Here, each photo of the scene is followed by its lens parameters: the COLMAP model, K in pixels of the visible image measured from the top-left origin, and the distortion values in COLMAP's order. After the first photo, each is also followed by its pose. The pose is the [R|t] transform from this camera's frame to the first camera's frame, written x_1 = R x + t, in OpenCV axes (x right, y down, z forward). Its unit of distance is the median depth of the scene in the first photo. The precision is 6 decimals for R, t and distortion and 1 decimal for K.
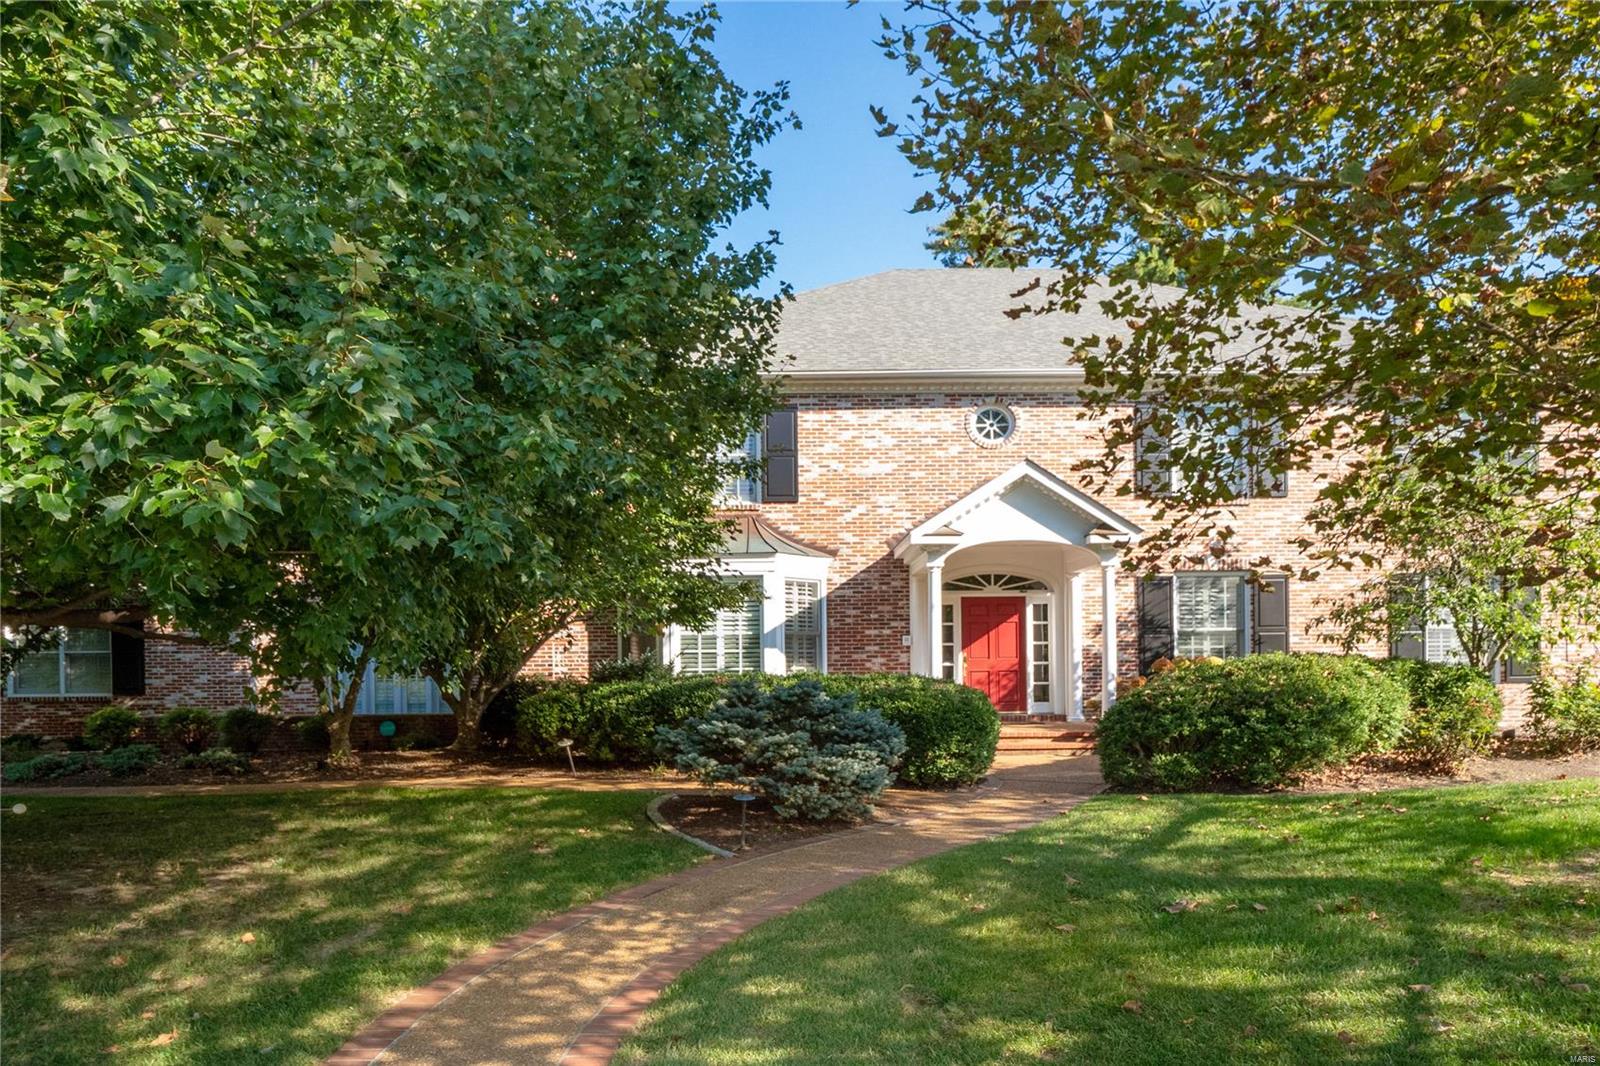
lens RADIAL K [[959.9, 0, 762.6], [0, 959.9, 675.7], [0, 0, 1]] dist [0.004038, 0.002116]
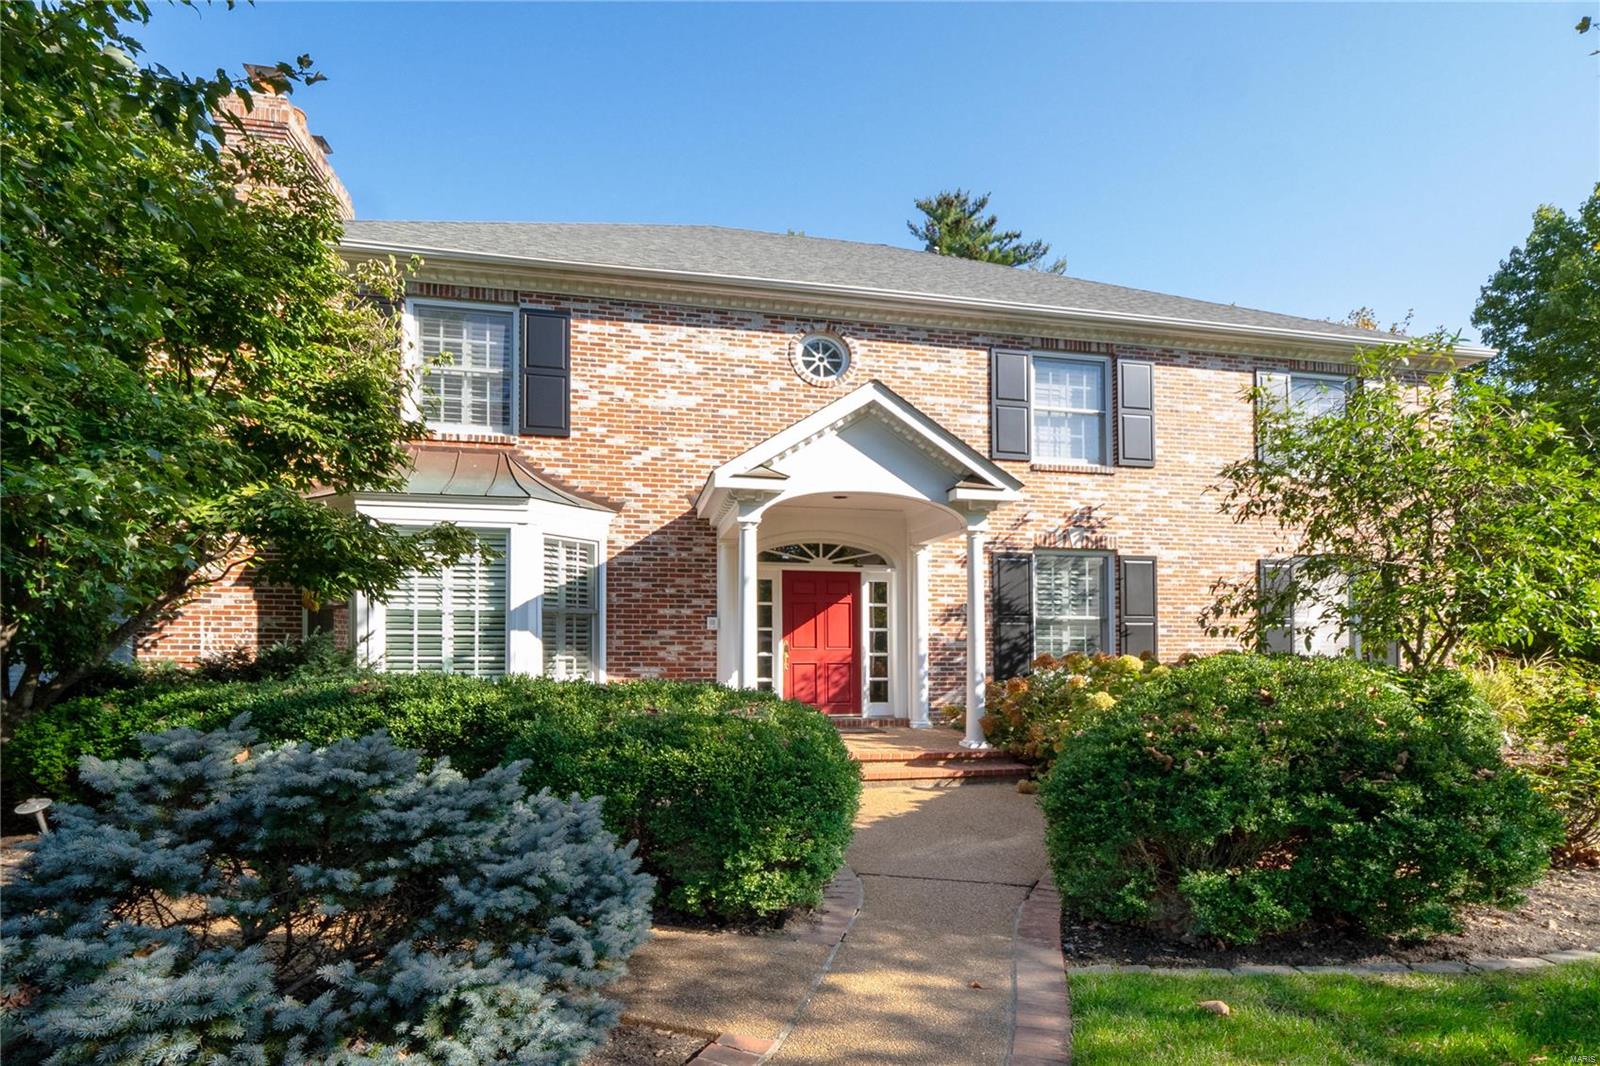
lens RADIAL K [[779.1, 0, 890.6], [0, 779.1, 641.6], [0, 0, 1]] dist [0.003195, -0.000322]
pose [[0.938218, 0.011539, 0.345852, 0.069356], [-0.007428, 0.999885, -0.013210, -0.015140], [-0.345965, 0.009825, 0.938196, 0.368494]]
